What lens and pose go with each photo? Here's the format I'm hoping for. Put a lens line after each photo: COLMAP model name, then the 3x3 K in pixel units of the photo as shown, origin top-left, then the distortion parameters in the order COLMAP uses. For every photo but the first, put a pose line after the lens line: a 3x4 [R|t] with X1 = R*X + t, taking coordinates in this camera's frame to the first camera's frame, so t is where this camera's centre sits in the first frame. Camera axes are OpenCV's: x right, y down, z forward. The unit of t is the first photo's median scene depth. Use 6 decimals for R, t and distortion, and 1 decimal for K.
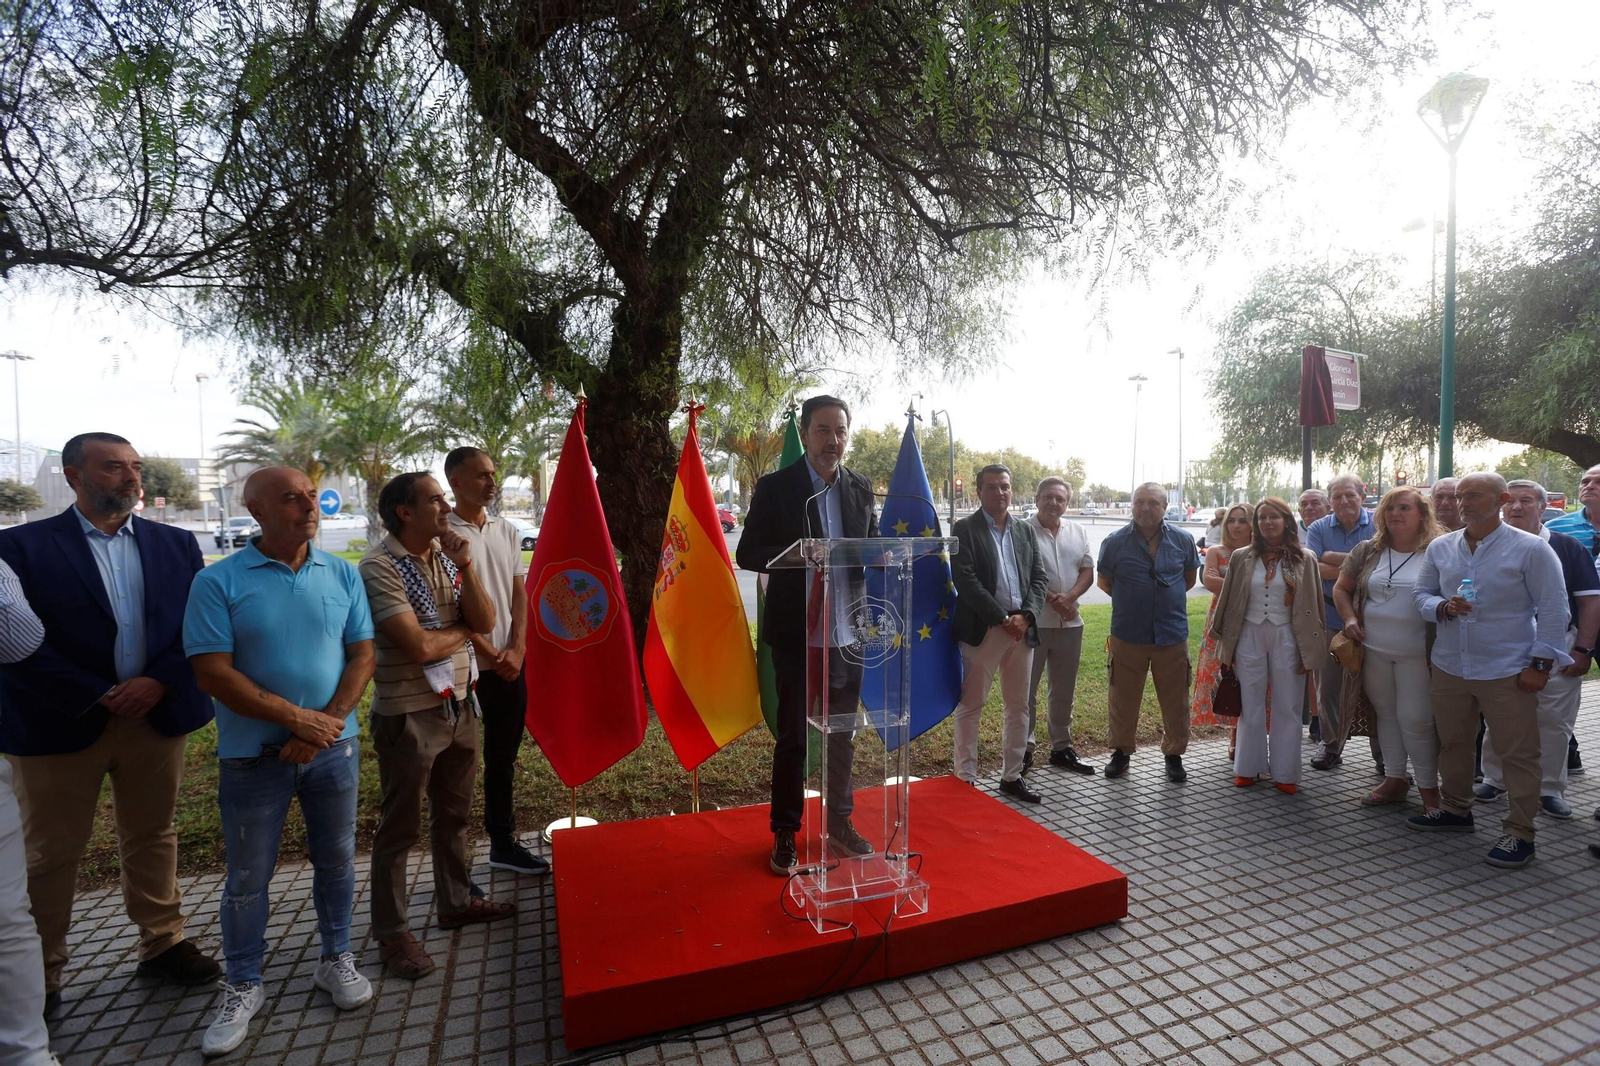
lens RADIAL K [[774.8, 0, 821.8], [0, 774.8, 530.0], [0, 0, 1]] dist [-0.071468, 0.027357]
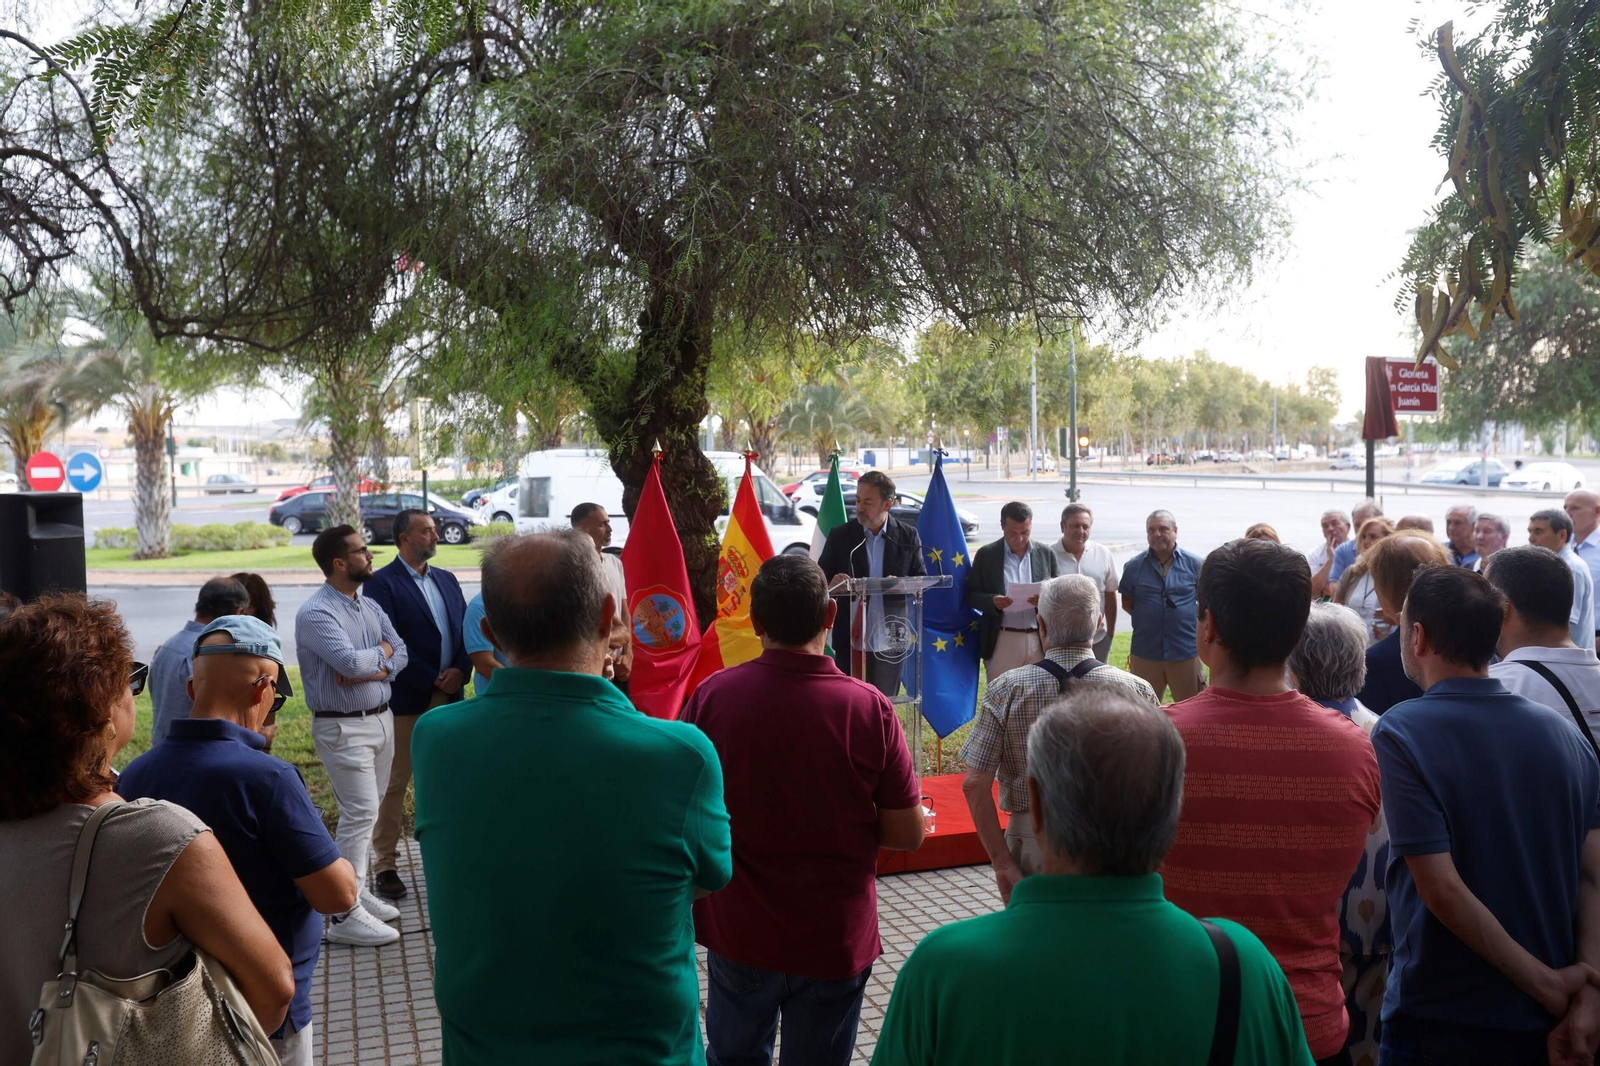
lens RADIAL K [[1443.0, 0, 800.0], [0, 1443.0, 533.0], [0, 0, 1]] dist [-0.108104, -0.000511]
pose [[0.999088, -0.004237, -0.042493, 0.001221], [0.005323, 0.999661, 0.025487, -0.099956], [0.042371, -0.025690, 0.998772, -1.239437]]
